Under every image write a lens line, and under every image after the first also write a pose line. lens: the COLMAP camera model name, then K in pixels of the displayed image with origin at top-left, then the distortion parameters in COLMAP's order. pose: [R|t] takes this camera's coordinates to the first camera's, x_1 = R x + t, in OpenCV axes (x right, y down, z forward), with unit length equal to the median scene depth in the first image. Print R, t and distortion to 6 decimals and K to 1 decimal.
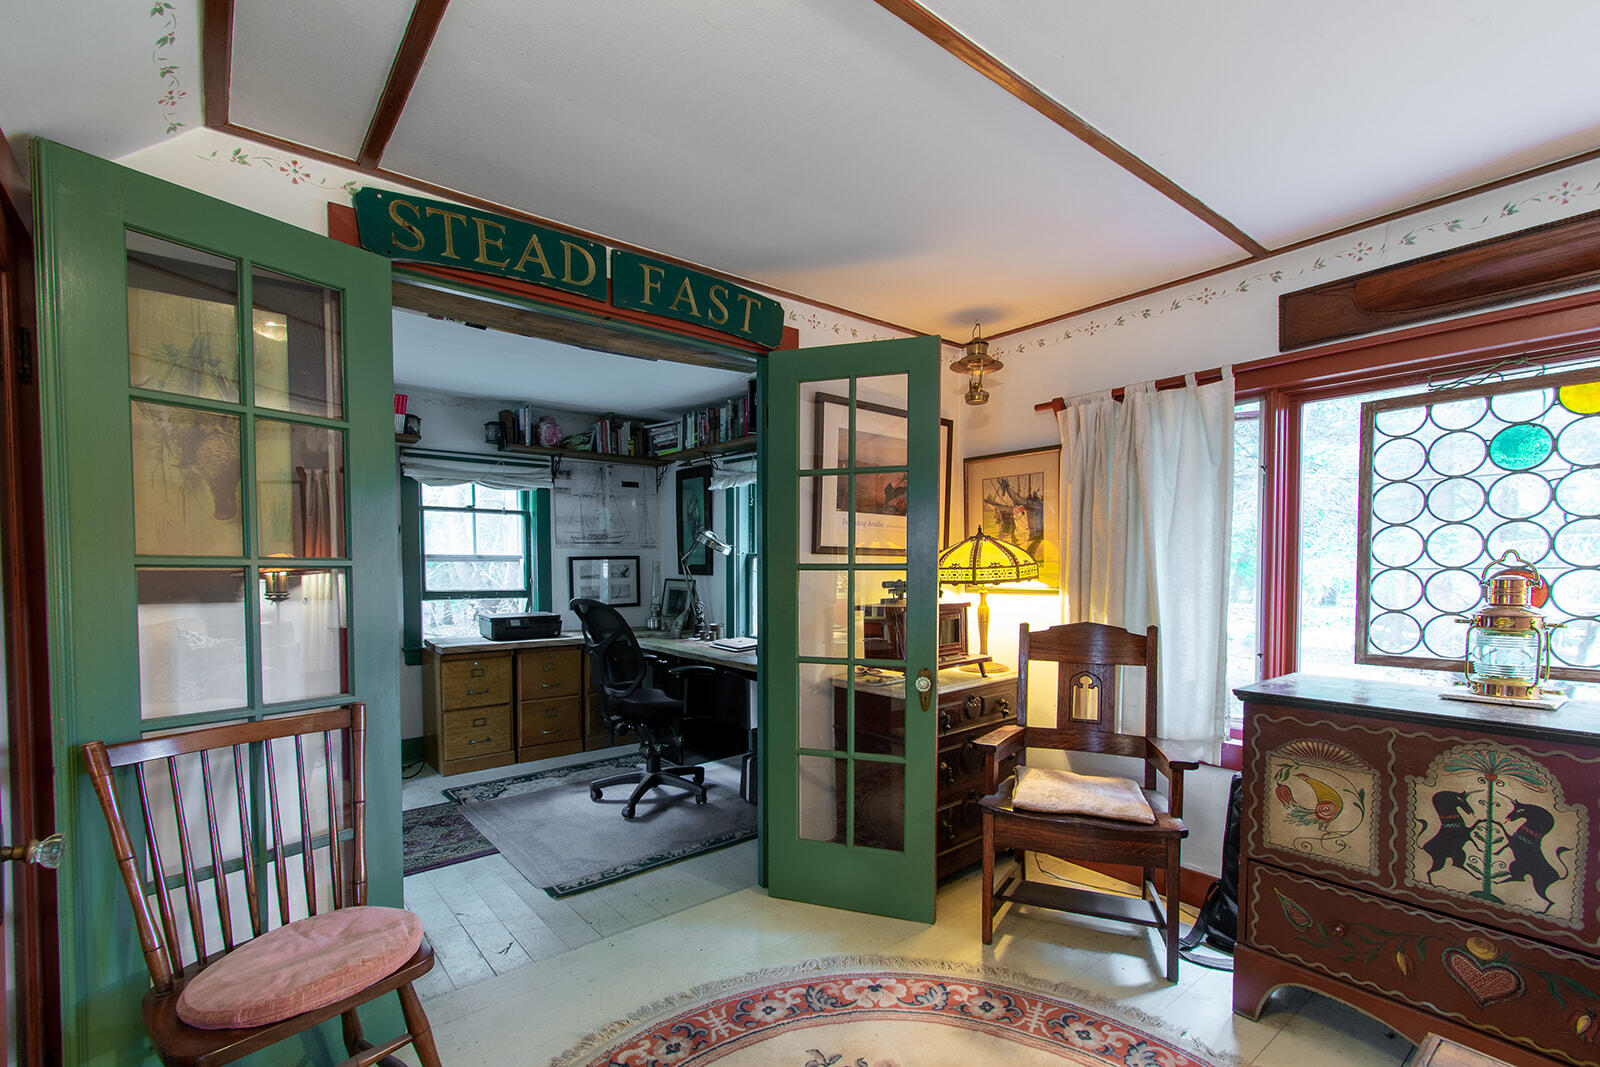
lens RADIAL K [[716.0, 0, 800.0], [0, 716.0, 573.8], [0, 0, 1]] dist [0.001846, 0.000275]
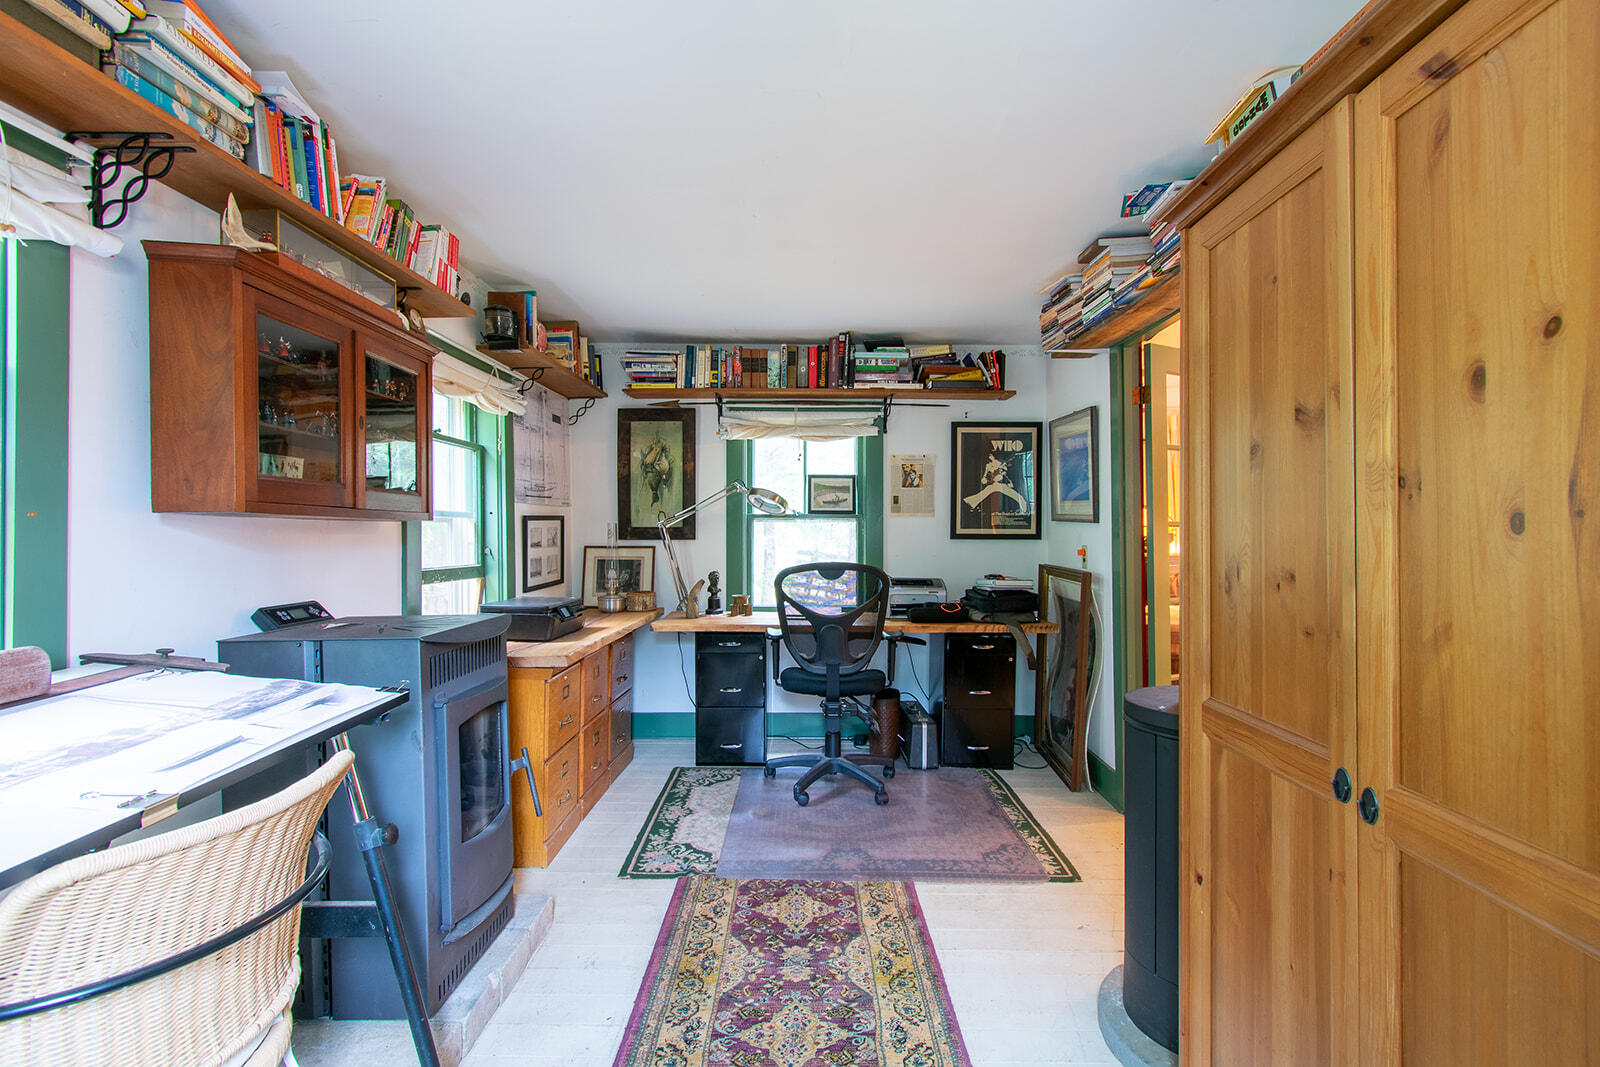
lens RADIAL K [[724.8, 0, 800.0], [0, 724.8, 533.5], [0, 0, 1]] dist [0.000395, 0.000048]
pose [[0.649191, -0.002256, 0.760622, -0.714827], [0.010621, 0.999925, -0.006099, 0.000881], [-0.760552, 0.012038, 0.649166, 0.364003]]
